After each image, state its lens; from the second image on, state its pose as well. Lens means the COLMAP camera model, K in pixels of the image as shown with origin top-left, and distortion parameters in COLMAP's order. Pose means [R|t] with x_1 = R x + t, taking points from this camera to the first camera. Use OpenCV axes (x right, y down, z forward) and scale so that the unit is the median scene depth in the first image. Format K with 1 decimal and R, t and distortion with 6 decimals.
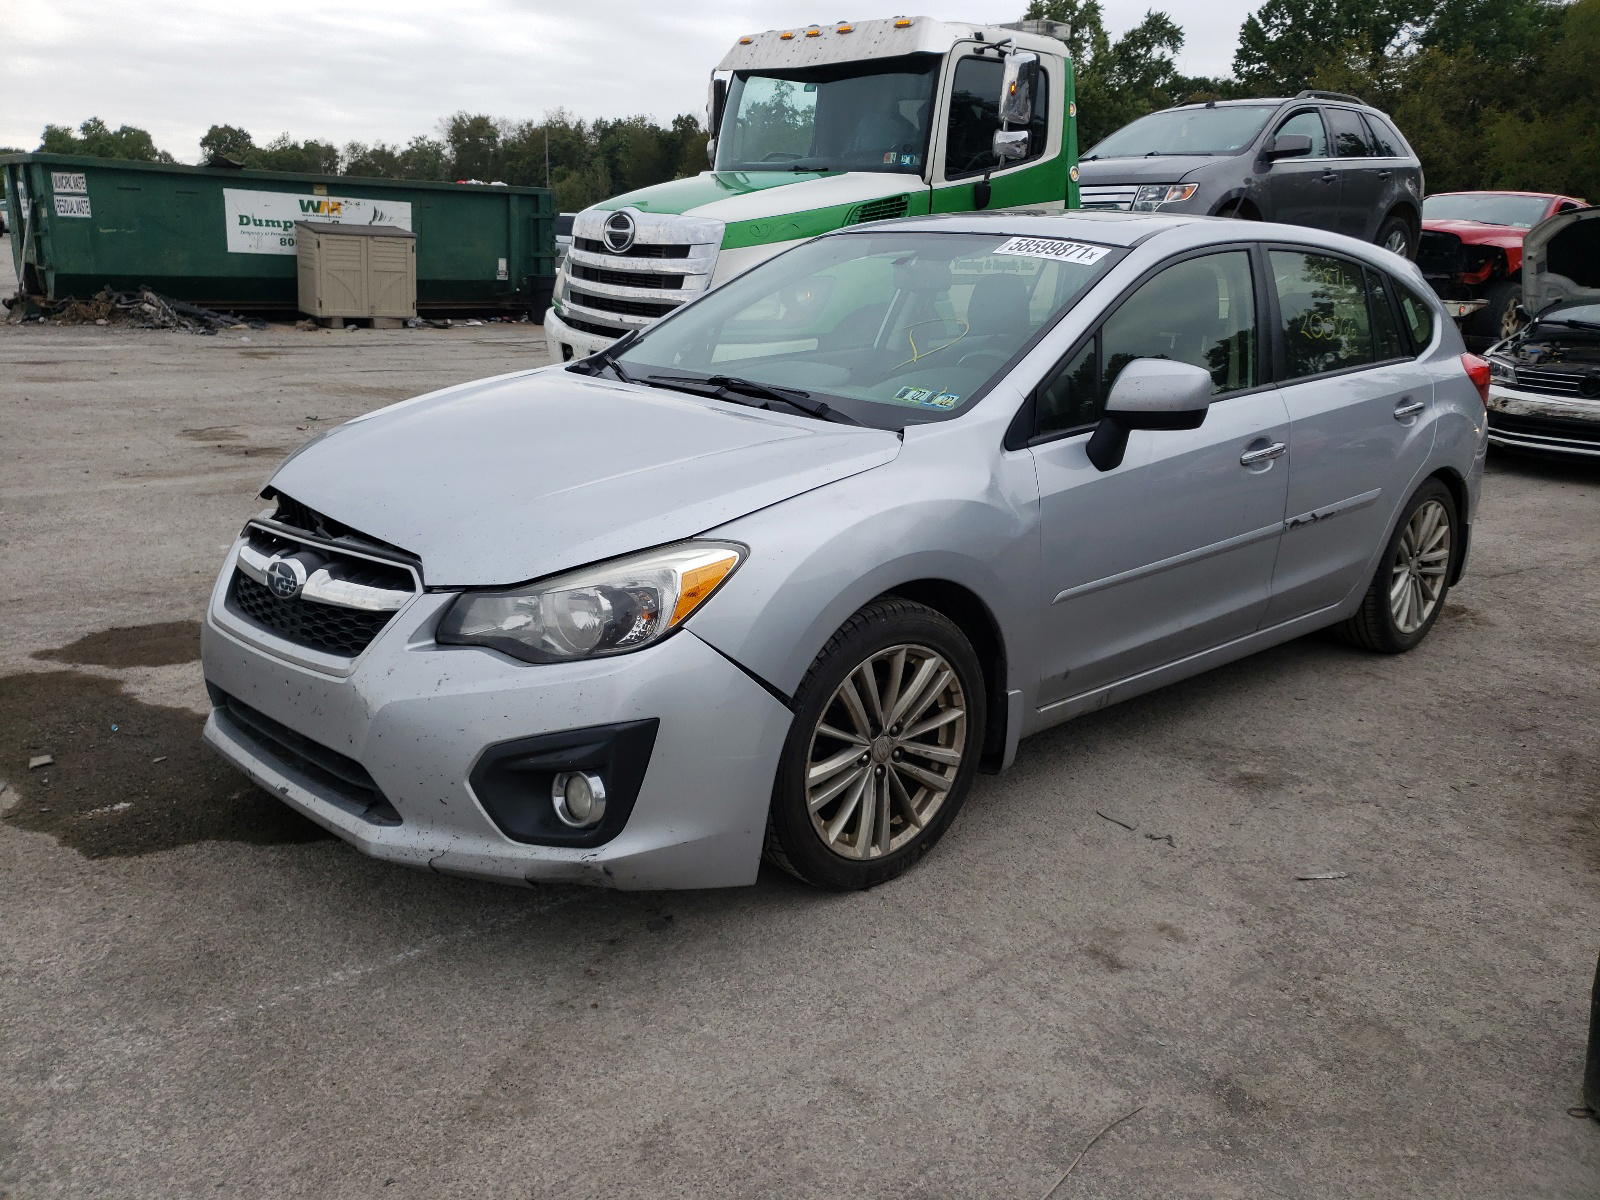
lens RADIAL K [[1206.2, 0, 801.7], [0, 1206.2, 595.7], [0, 0, 1]] dist [0.004872, 0.012597]
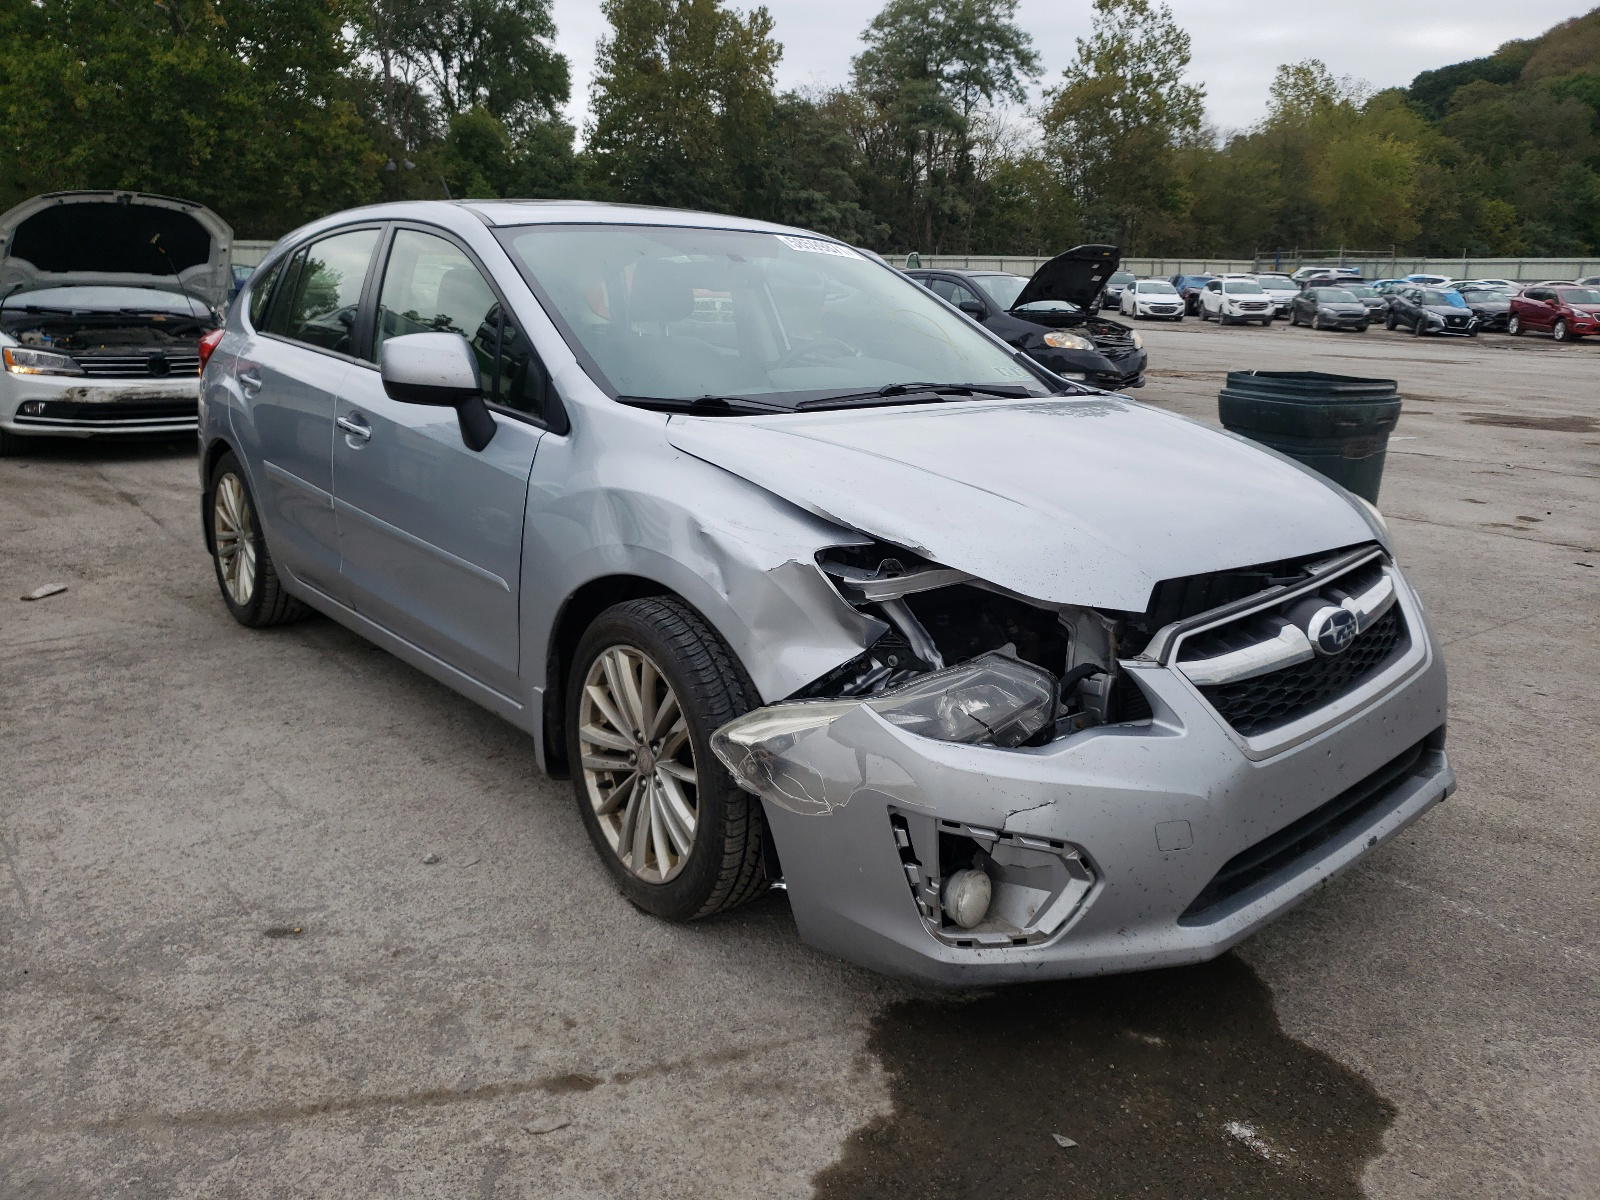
lens RADIAL K [[1206.2, 0, 801.7], [0, 1206.2, 595.7], [0, 0, 1]] dist [0.004872, 0.012597]
pose [[0.075215, -0.273748, 0.958856, -0.907512], [0.256733, 0.934479, 0.246650, -0.249454], [-0.963551, 0.227618, 0.140567, 0.871131]]
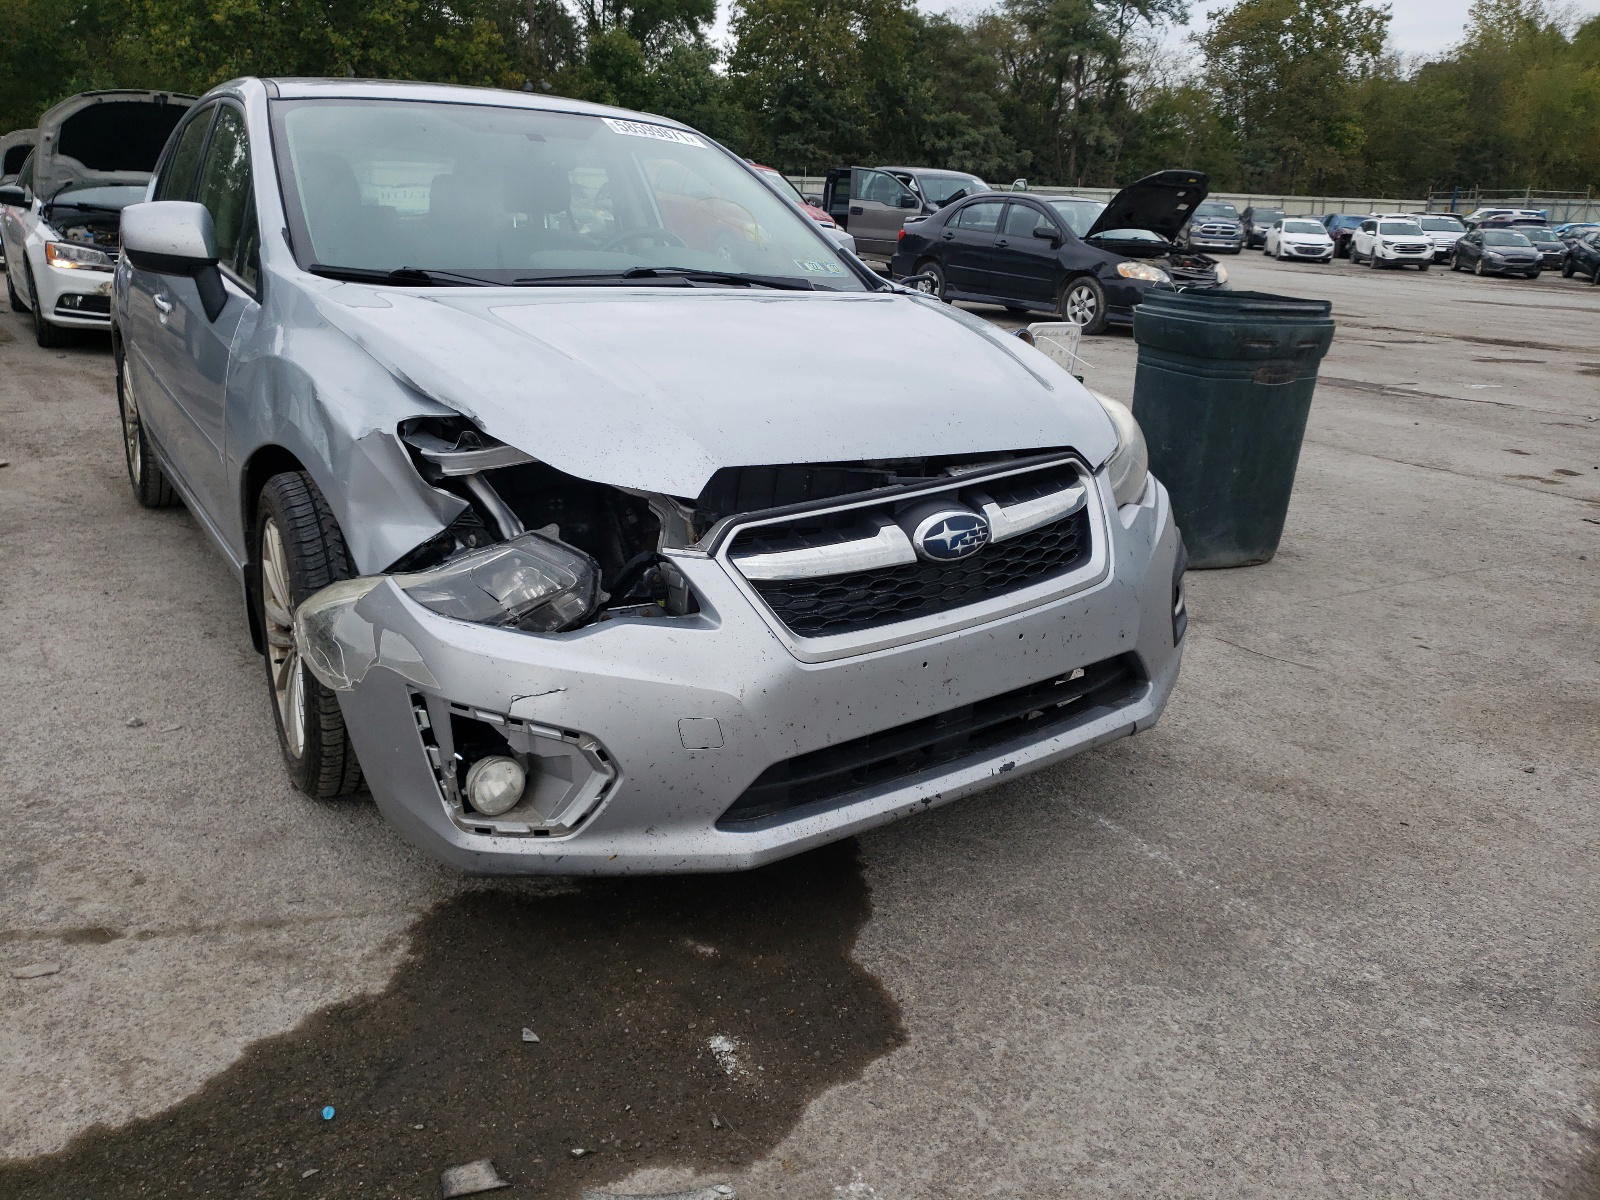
lens RADIAL K [[1210.2, 0, 772.8], [0, 1210.2, 600.0], [0, 0, 1]] dist [-0.030152, 0.069838]
pose [[0.200456, -0.320425, 0.925821, -0.850563], [0.233956, 0.933318, 0.272364, -0.155729], [-0.951358, 0.162004, 0.262055, 0.637387]]
